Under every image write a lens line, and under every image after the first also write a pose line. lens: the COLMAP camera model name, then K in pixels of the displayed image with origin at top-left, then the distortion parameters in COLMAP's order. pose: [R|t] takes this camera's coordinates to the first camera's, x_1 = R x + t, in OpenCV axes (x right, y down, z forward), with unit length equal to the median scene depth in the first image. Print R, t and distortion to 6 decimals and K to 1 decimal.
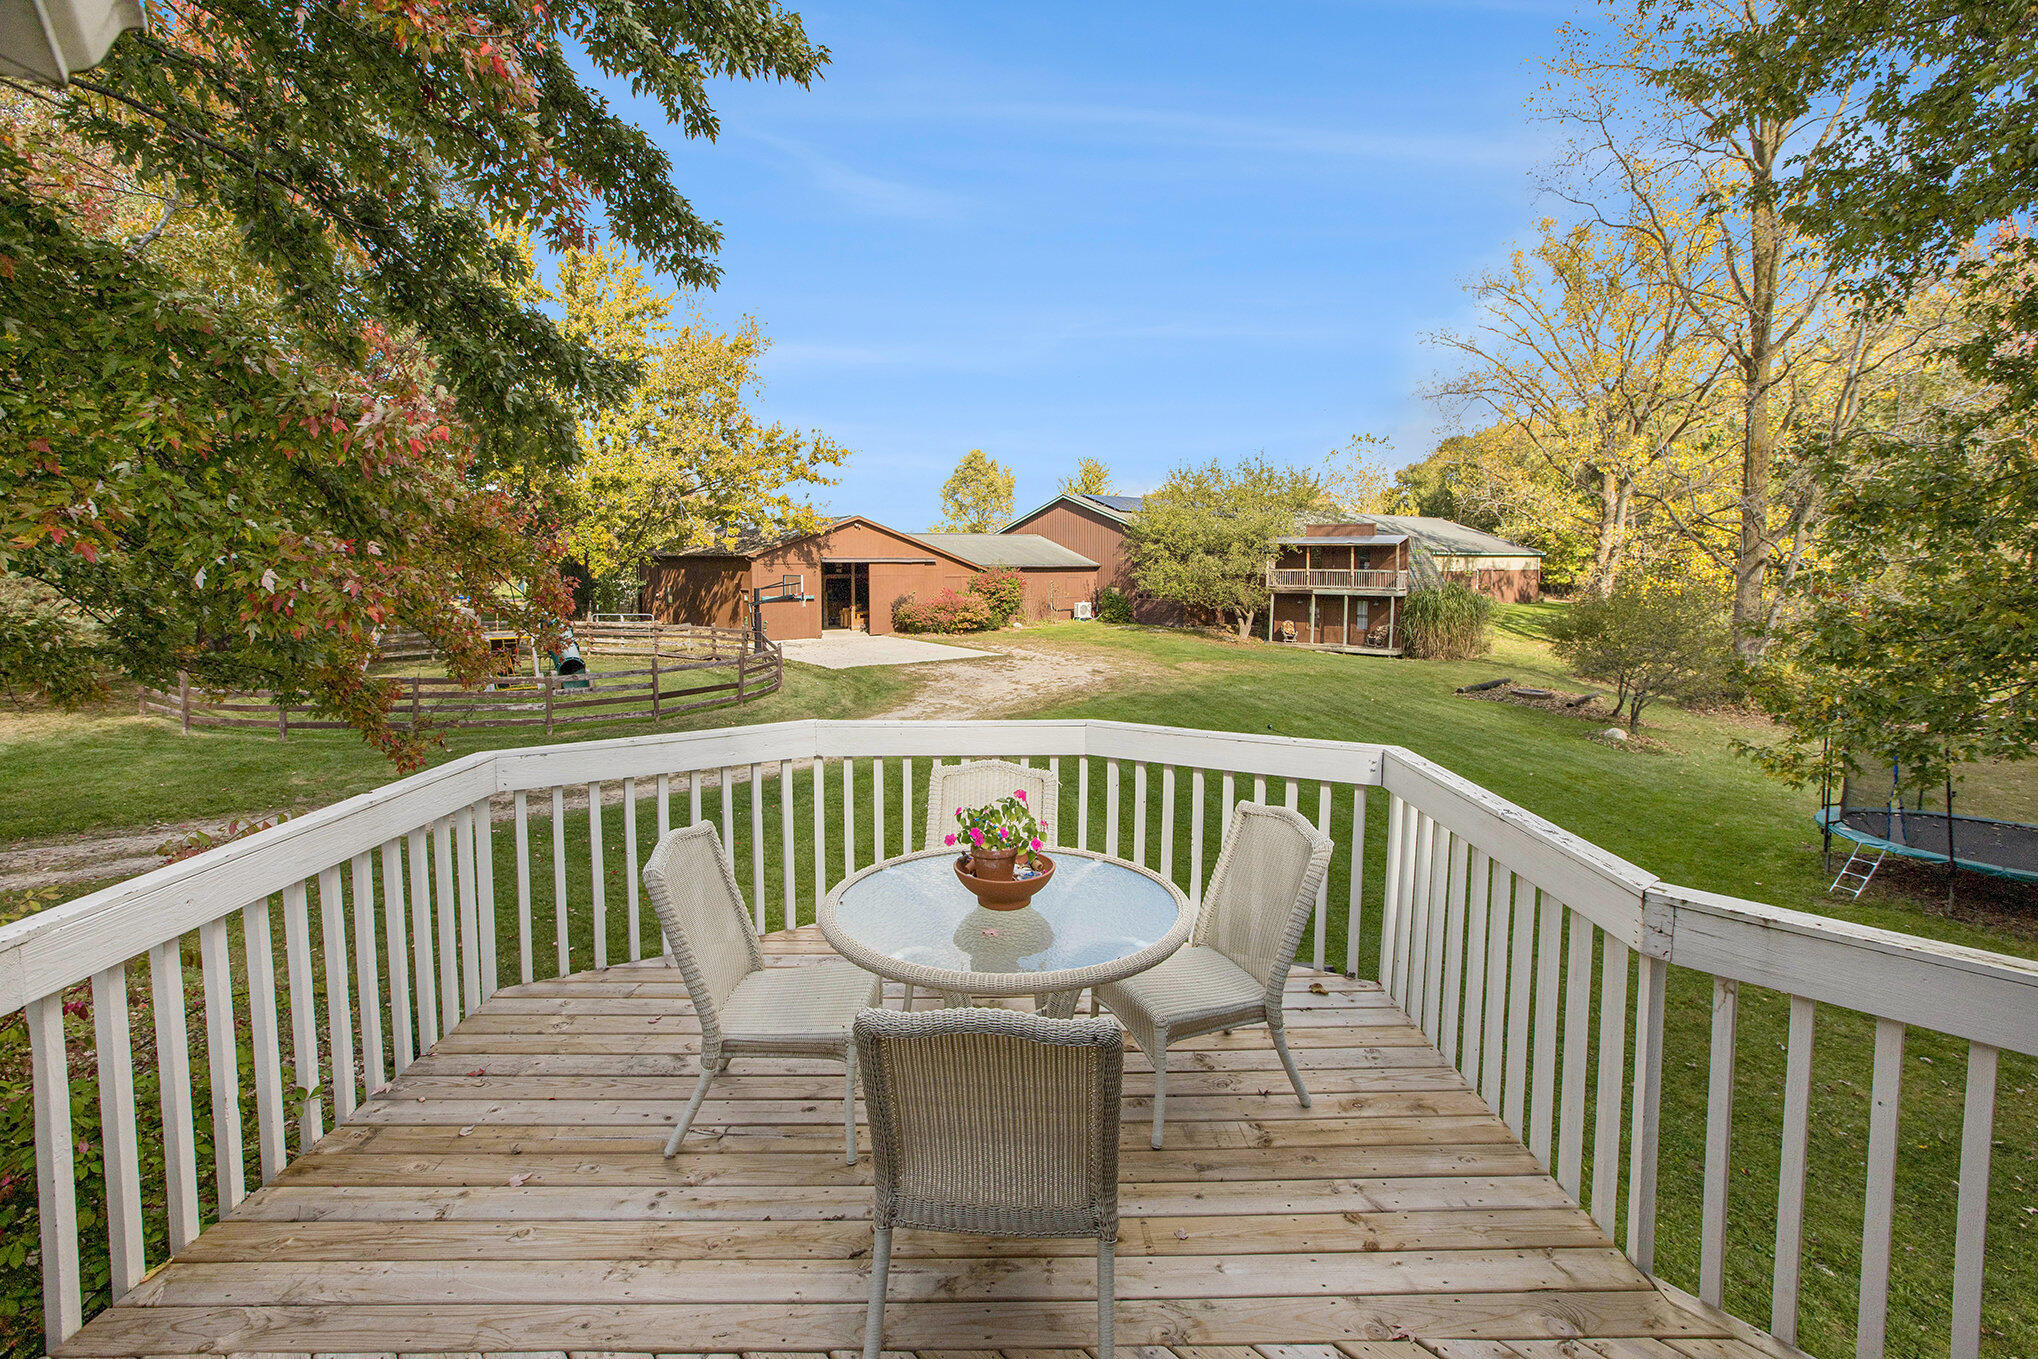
lens RADIAL K [[924.5, 0, 1008.1], [0, 924.5, 668.2], [0, 0, 1]] dist [-0.002468, -0.000178]
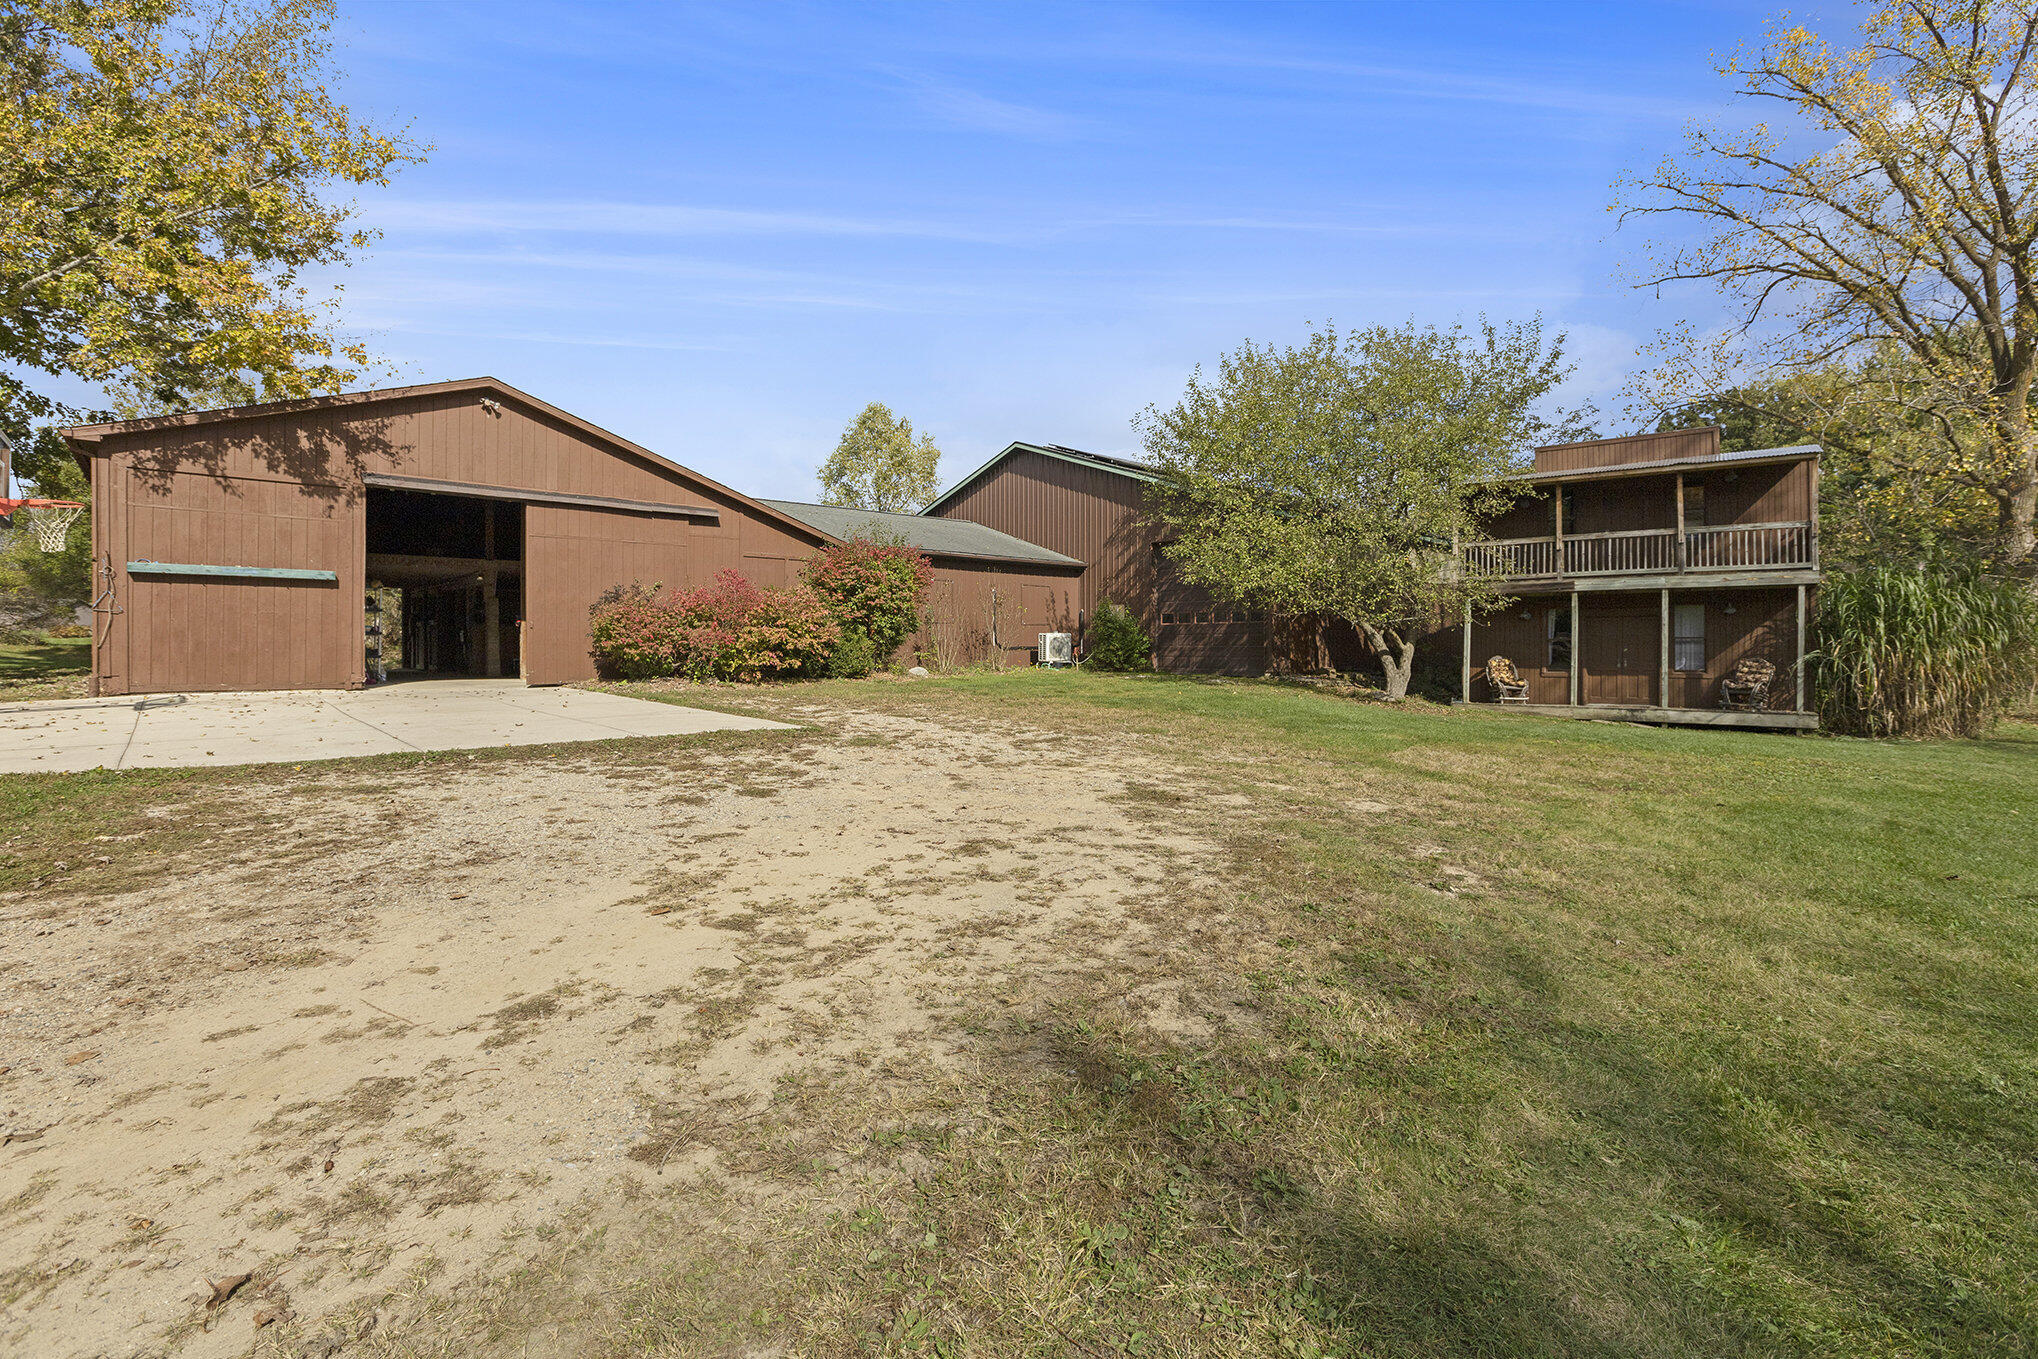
lens RADIAL K [[924.5, 0, 1024.7], [0, 924.5, 675.6], [0, 0, 1]] dist [-0.002468, -0.000178]
pose [[0.998395, -0.001665, 0.056603, 0.041574], [0.006407, 0.996470, -0.083703, -0.005188], [-0.056264, 0.083931, 0.994882, 0.583868]]
